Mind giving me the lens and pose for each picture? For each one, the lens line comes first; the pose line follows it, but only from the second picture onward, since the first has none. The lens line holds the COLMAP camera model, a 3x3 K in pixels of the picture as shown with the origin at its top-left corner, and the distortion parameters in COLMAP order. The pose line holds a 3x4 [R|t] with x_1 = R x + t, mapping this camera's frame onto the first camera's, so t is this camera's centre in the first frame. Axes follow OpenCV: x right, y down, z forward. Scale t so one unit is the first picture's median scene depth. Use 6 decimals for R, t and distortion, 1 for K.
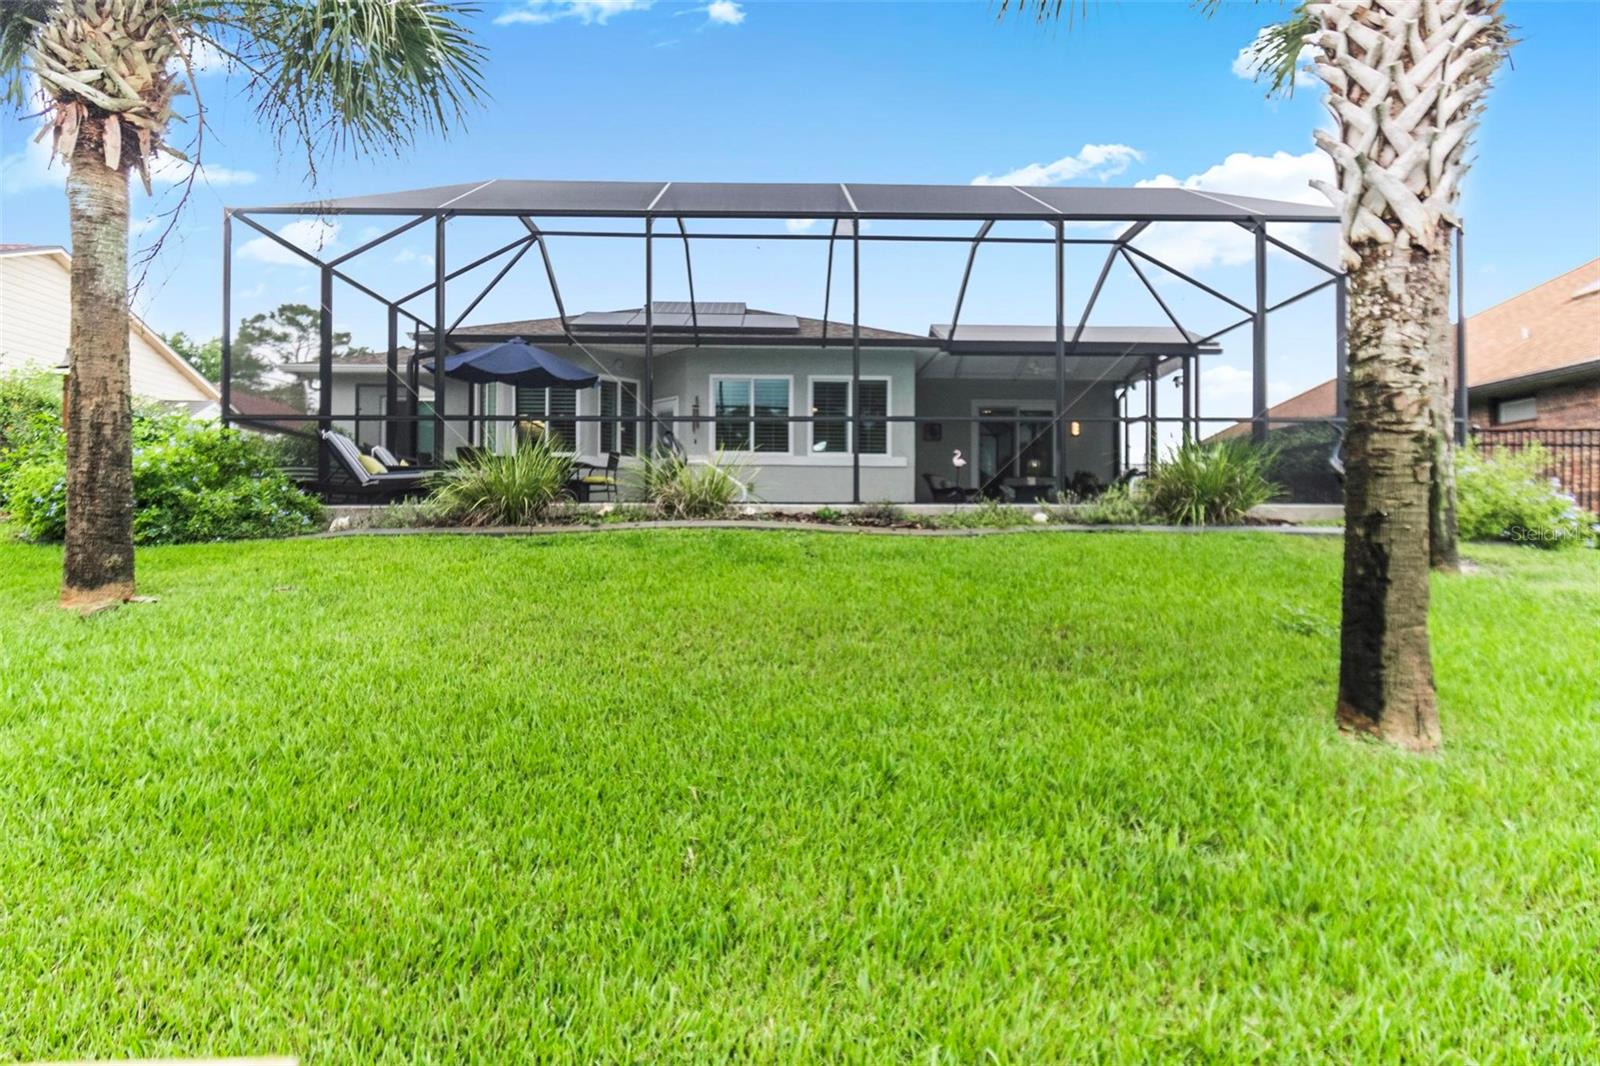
lens RADIAL K [[863.6, 0, 800.0], [0, 863.6, 533.0], [0, 0, 1]] dist [0.000193, 0.000762]
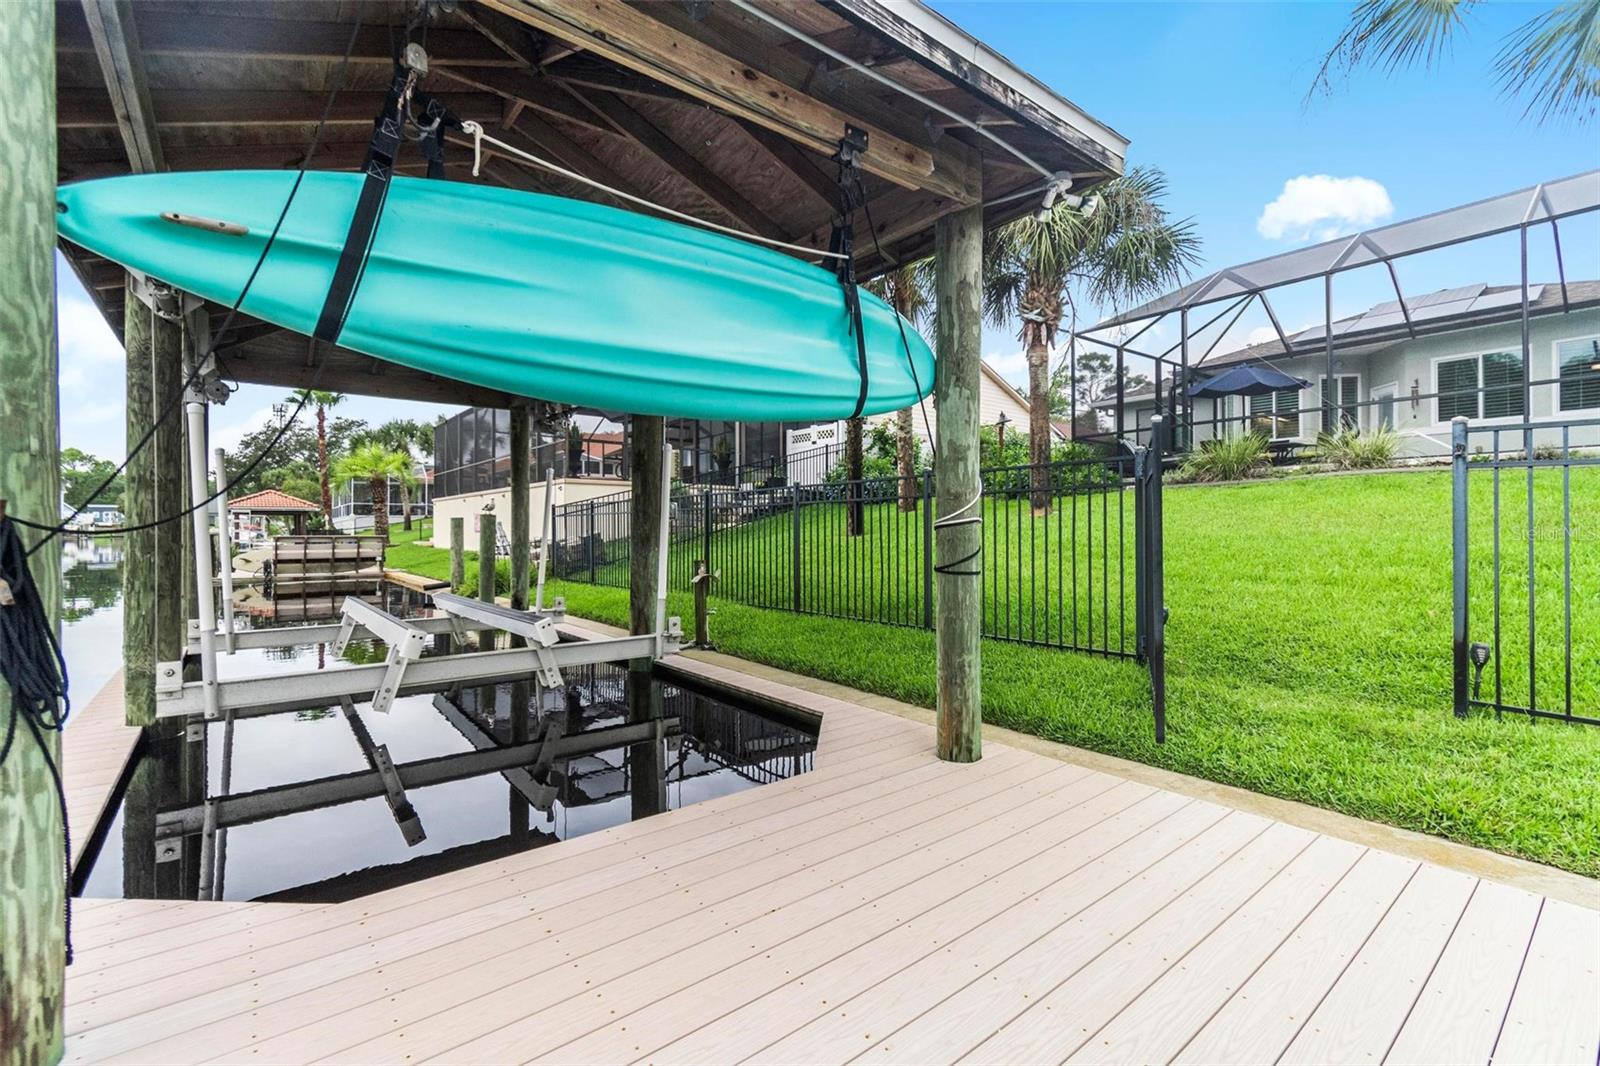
lens RADIAL K [[700.7, 0, 797.5], [0, 700.7, 525.0], [0, 0, 1]] dist [0.004015, 0.000416]
pose [[0.603702, -0.012392, -0.797114, 0.173210], [0.014637, 0.999883, -0.004458, 0.046713], [0.797076, -0.008976, 0.603813, -0.352295]]
